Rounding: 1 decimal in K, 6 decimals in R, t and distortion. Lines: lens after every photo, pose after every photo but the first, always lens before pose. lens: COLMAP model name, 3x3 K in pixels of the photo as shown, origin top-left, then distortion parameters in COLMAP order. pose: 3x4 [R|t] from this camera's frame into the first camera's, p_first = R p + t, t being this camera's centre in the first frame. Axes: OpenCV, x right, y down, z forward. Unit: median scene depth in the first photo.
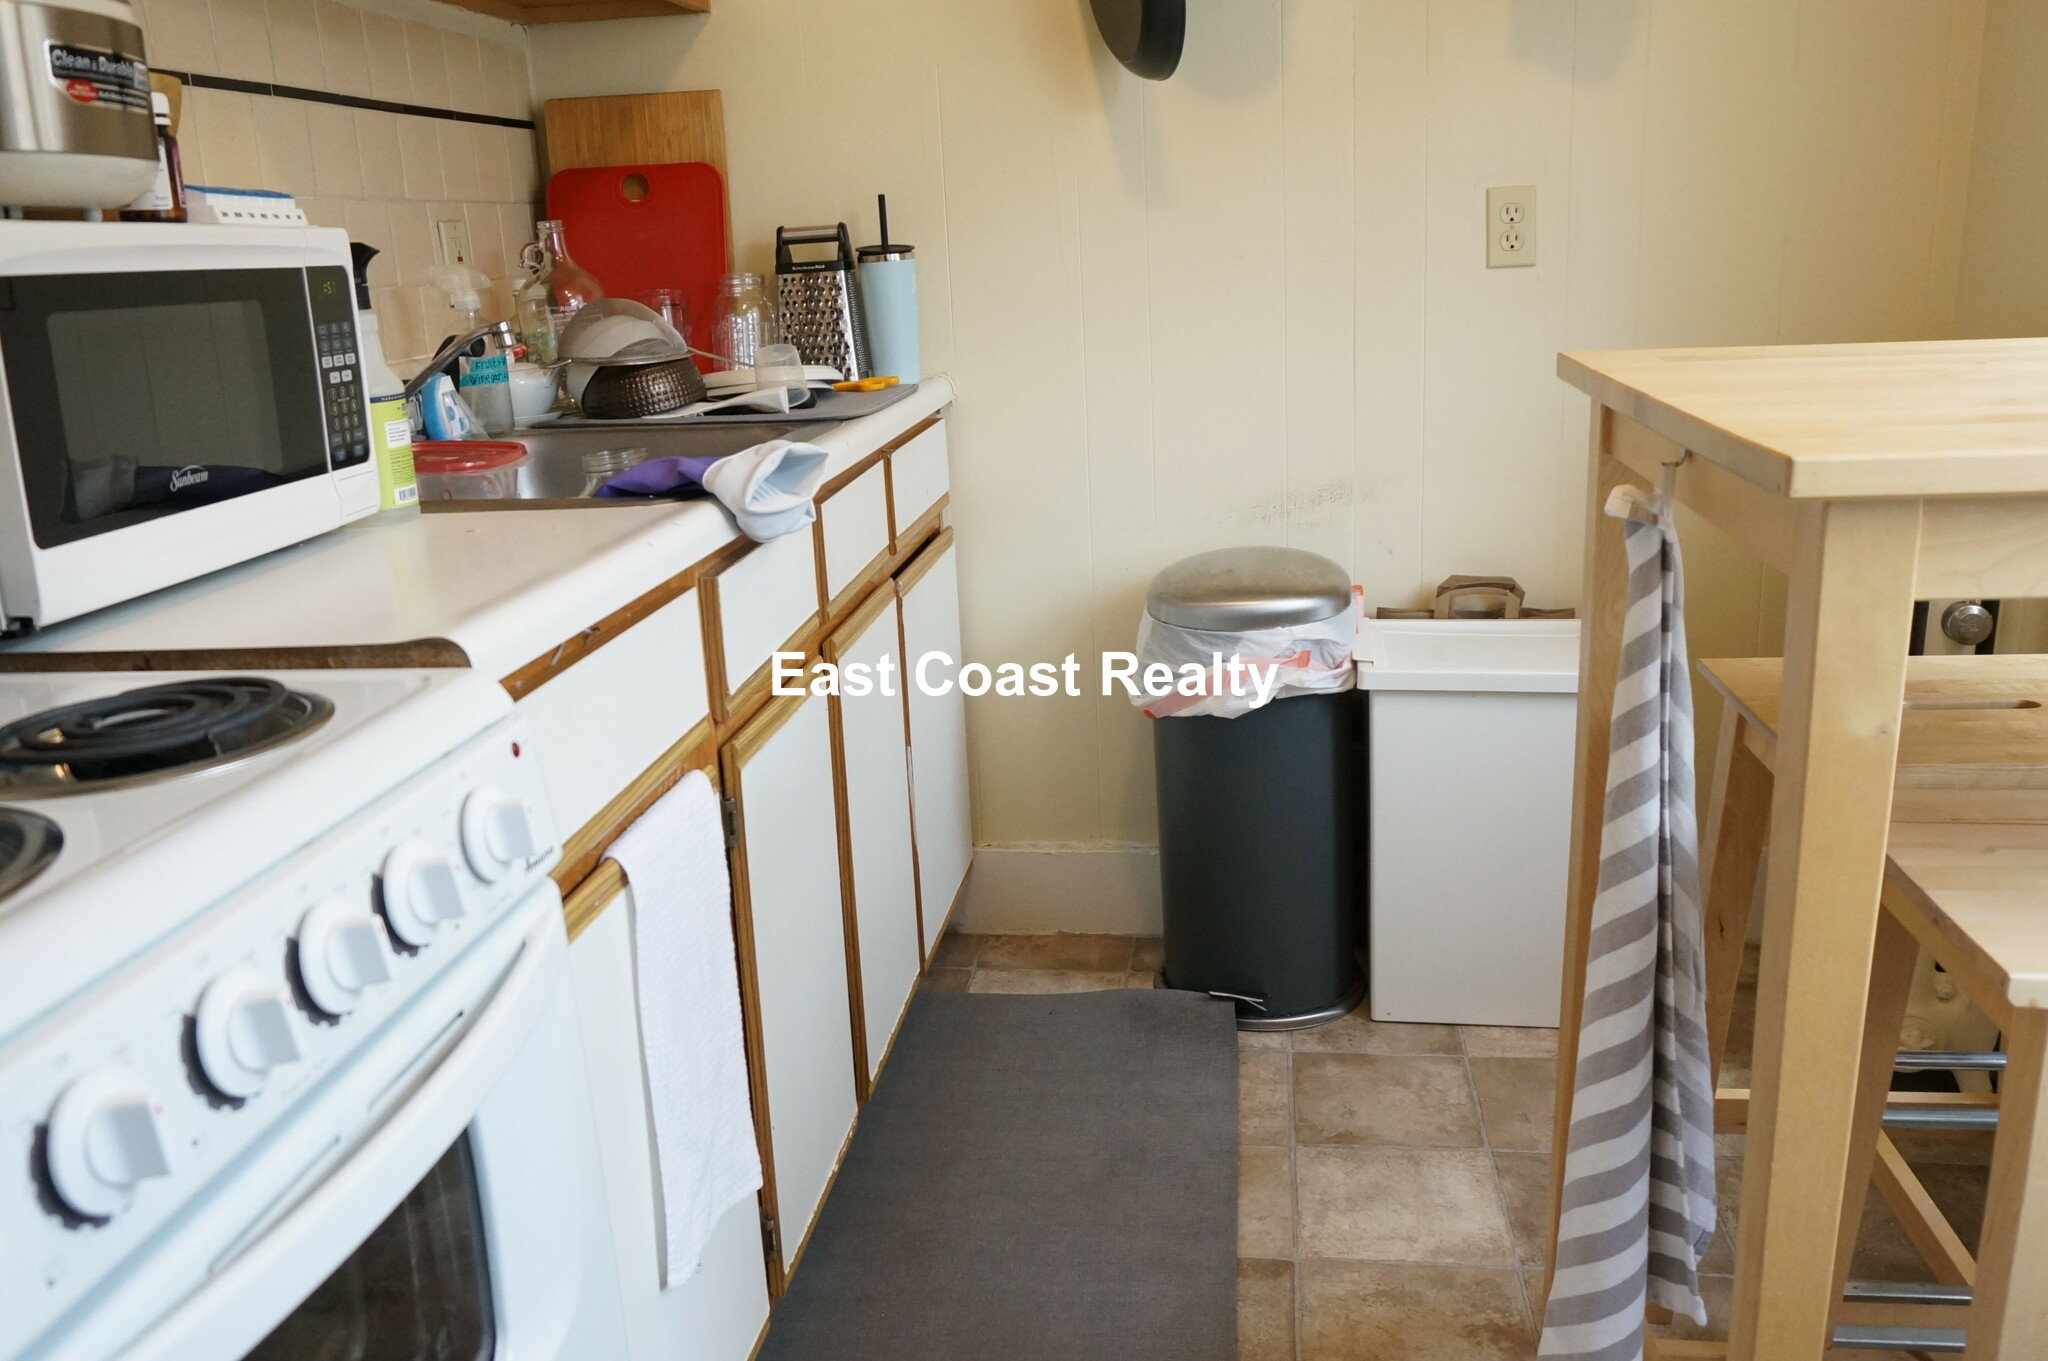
lens RADIAL K [[1645.1, 0, 1019.4], [0, 1645.1, 673.5], [0, 0, 1]] dist [-0.014316, 0.002115]
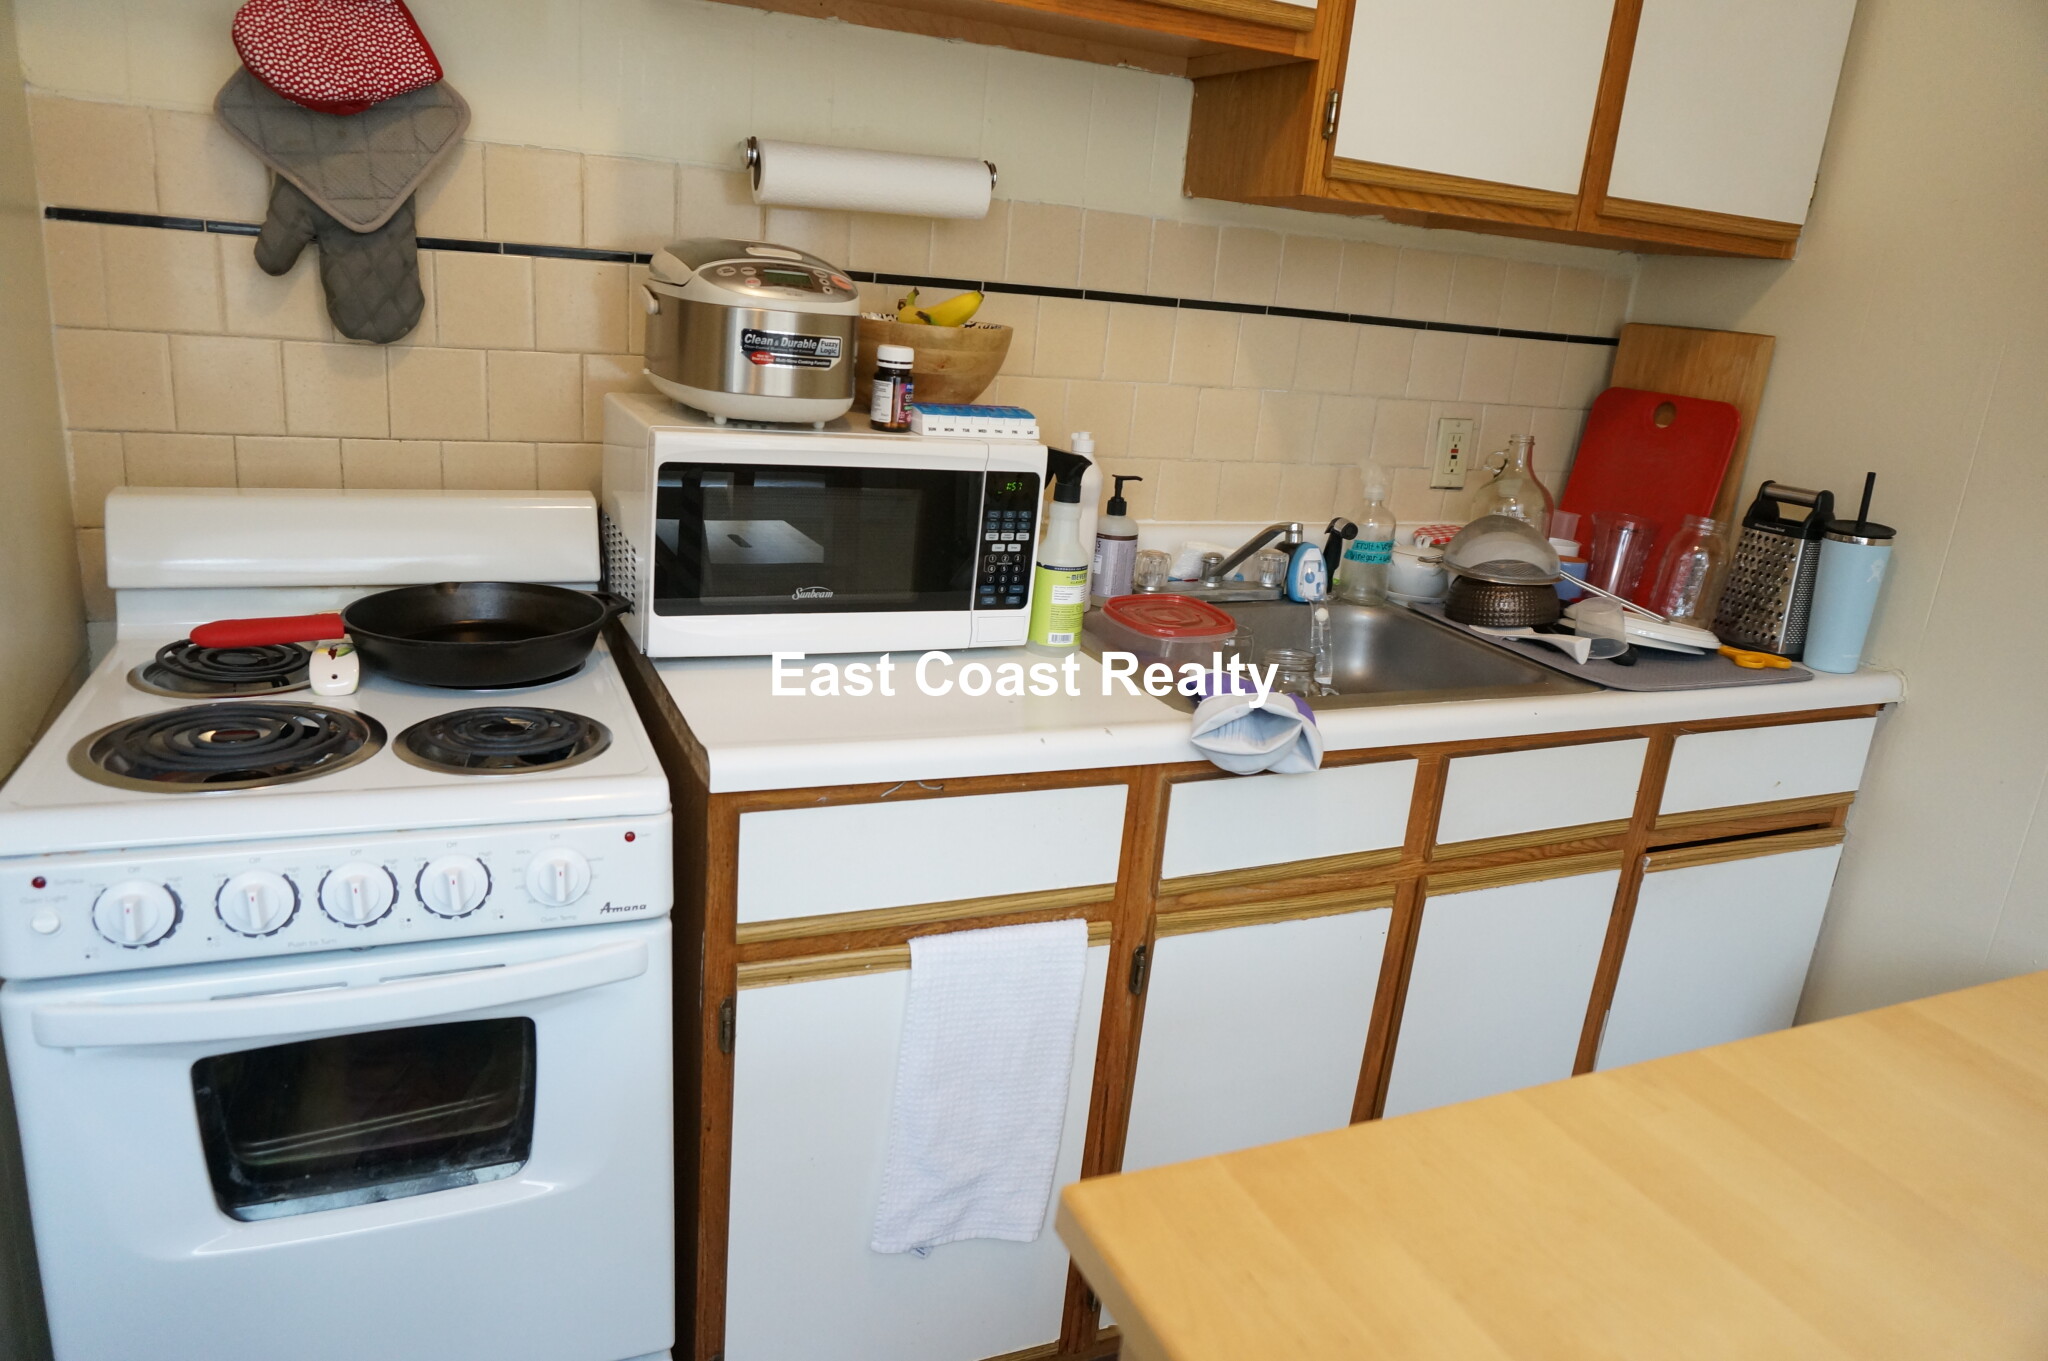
lens RADIAL K [[1383.4, 0, 1034.0], [0, 1383.4, 681.2], [0, 0, 1]] dist [-0.023465, 0.009283]
pose [[0.519029, 0.331724, -0.787762, 0.554906], [-0.328697, 0.928212, 0.174300, -0.282478], [0.789029, 0.168469, 0.590805, 0.331673]]
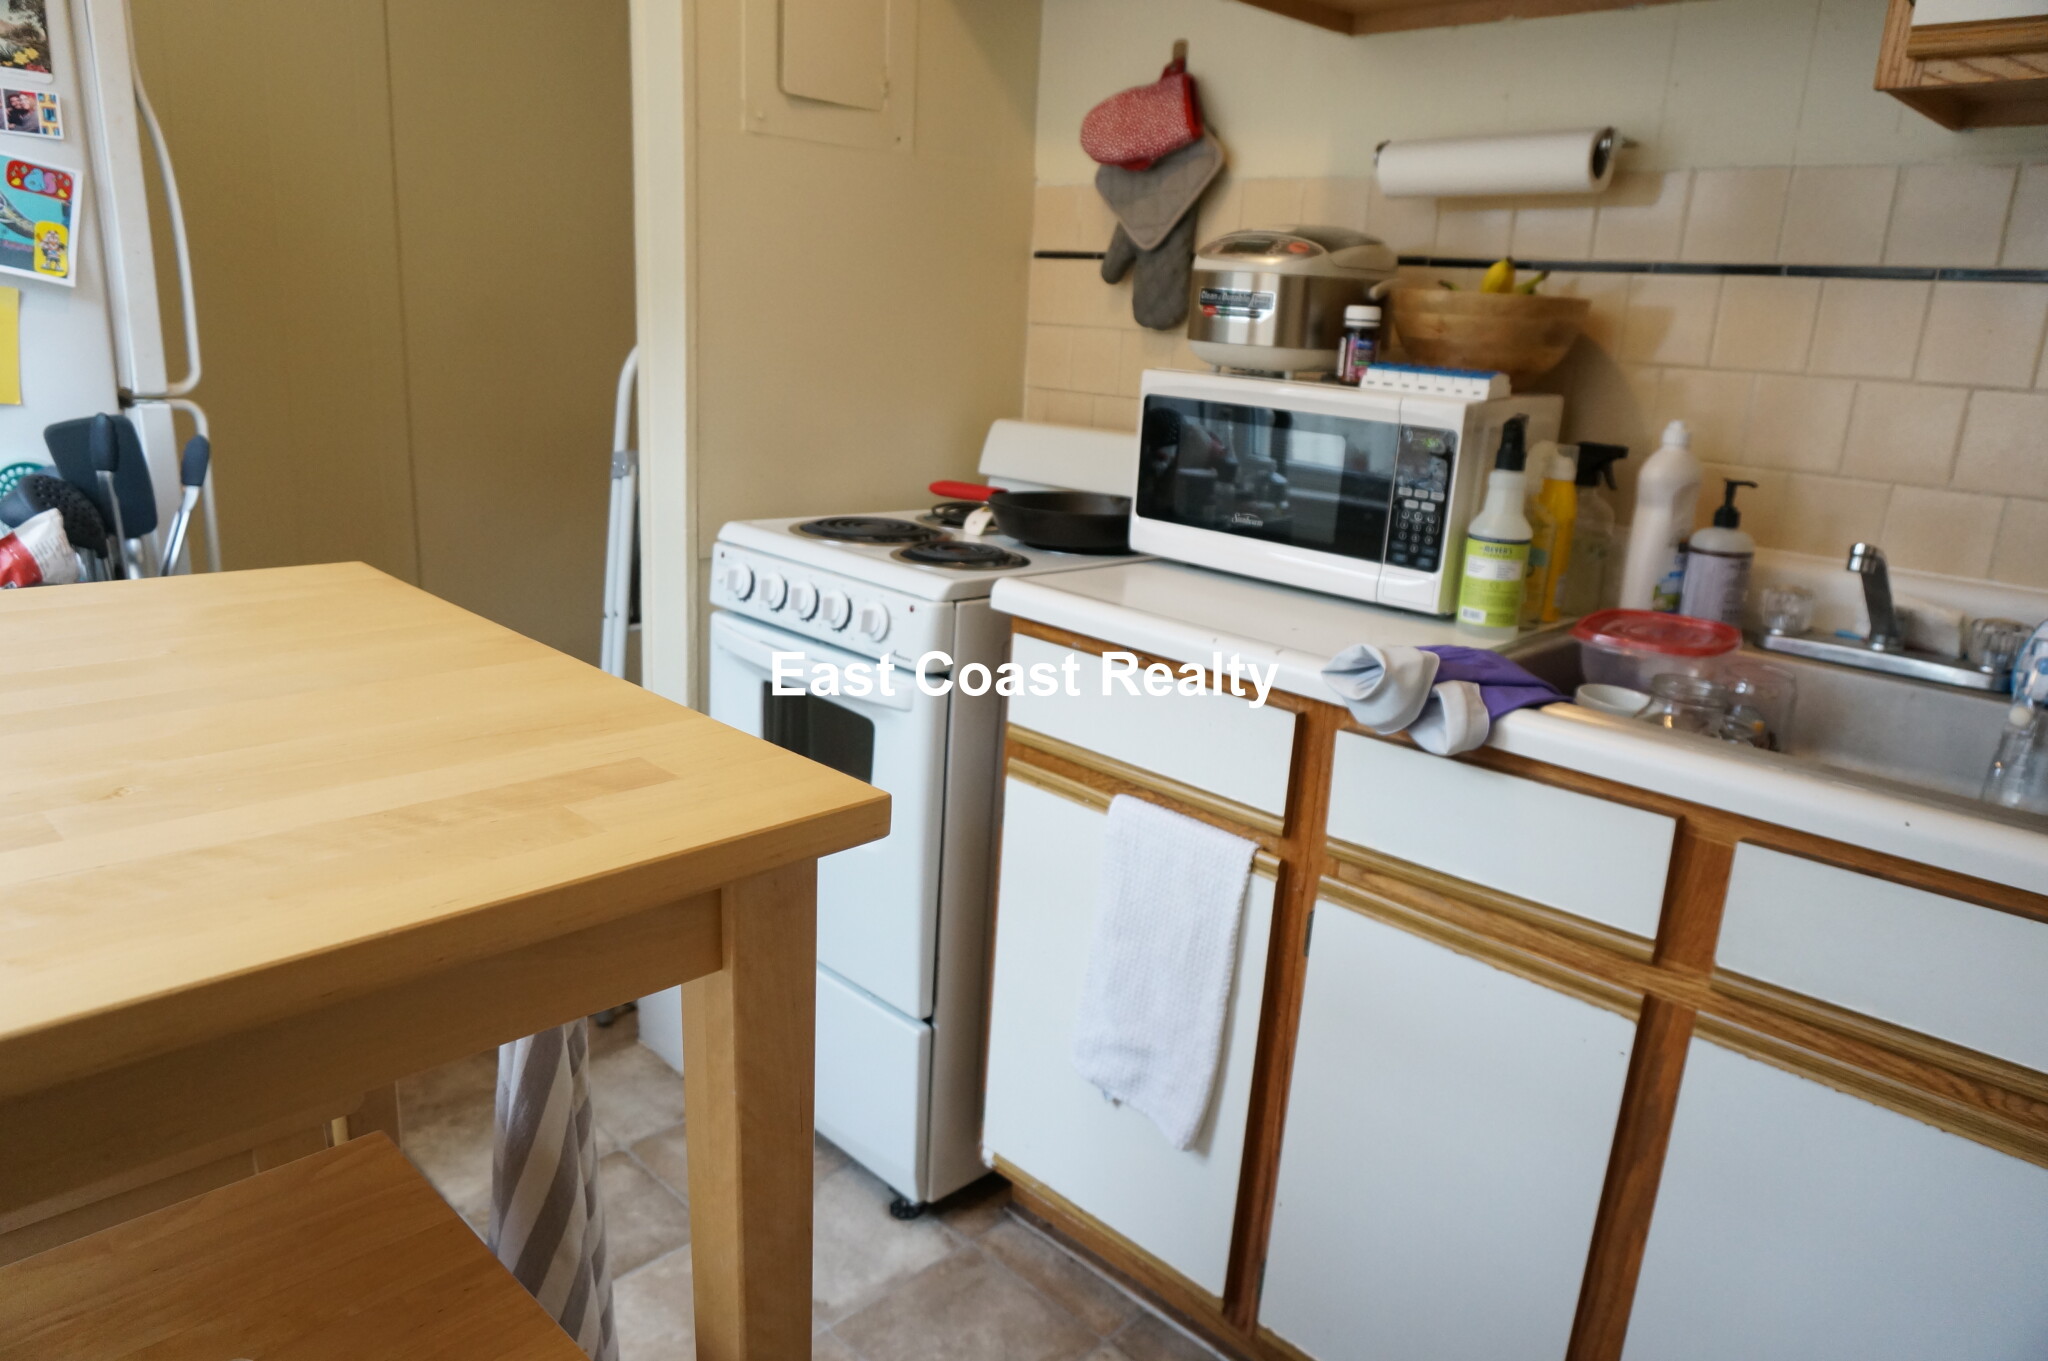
lens RADIAL K [[1383.4, 0, 1029.8], [0, 1383.4, 683.3], [0, 0, 1]] dist [-0.023465, 0.009283]
pose [[-0.603618, 0.220903, -0.766060, 0.688956], [-0.233814, 0.869553, 0.434981, -0.468157], [0.762218, 0.441677, -0.473227, 1.334227]]
